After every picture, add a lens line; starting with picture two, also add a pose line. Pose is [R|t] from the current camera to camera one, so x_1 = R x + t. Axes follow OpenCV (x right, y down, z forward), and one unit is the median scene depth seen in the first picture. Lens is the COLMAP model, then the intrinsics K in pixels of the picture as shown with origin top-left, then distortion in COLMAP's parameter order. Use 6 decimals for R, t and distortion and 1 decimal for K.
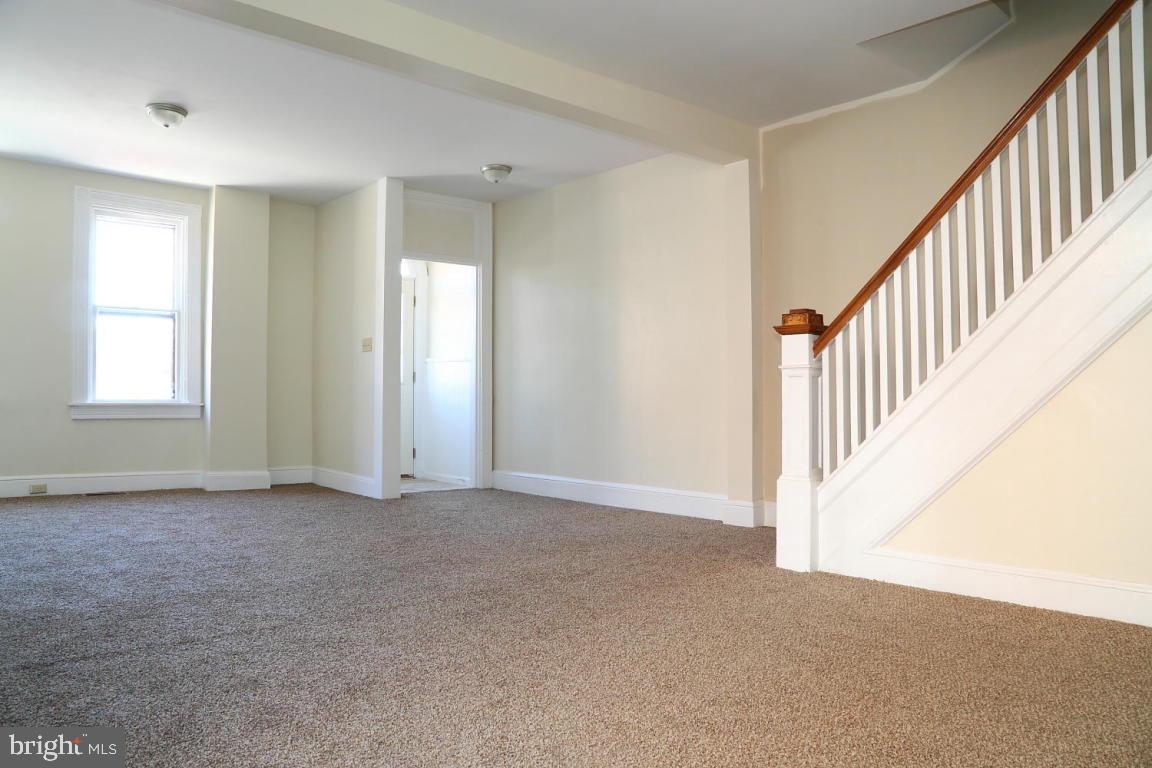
lens RADIAL K [[795.1, 0, 564.0], [0, 795.1, 384.1], [0, 0, 1]] dist [-0.098467, 0.030468]
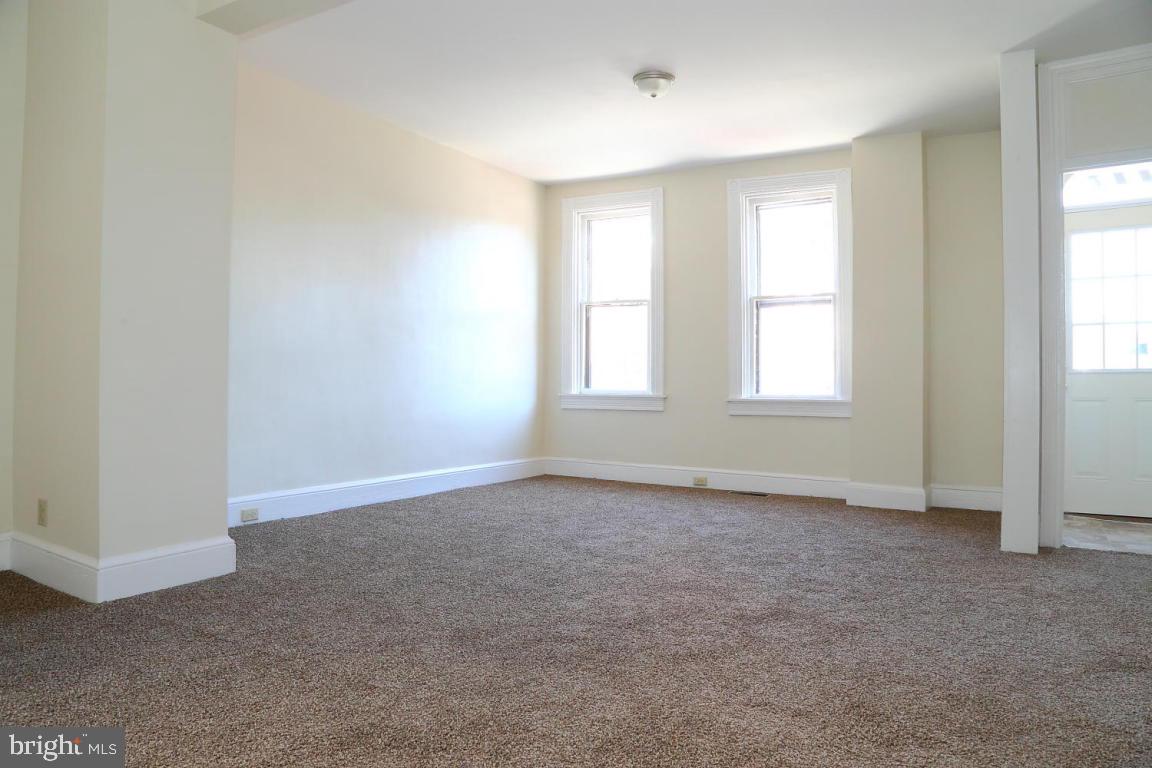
lens RADIAL K [[795.1, 0, 572.9], [0, 795.1, 382.8], [0, 0, 1]] dist [-0.098467, 0.030468]
pose [[0.298471, -0.015183, -0.954298, 0.267966], [0.007369, 0.999880, -0.013604, 0.016198], [0.954390, -0.002972, 0.298548, 0.482007]]
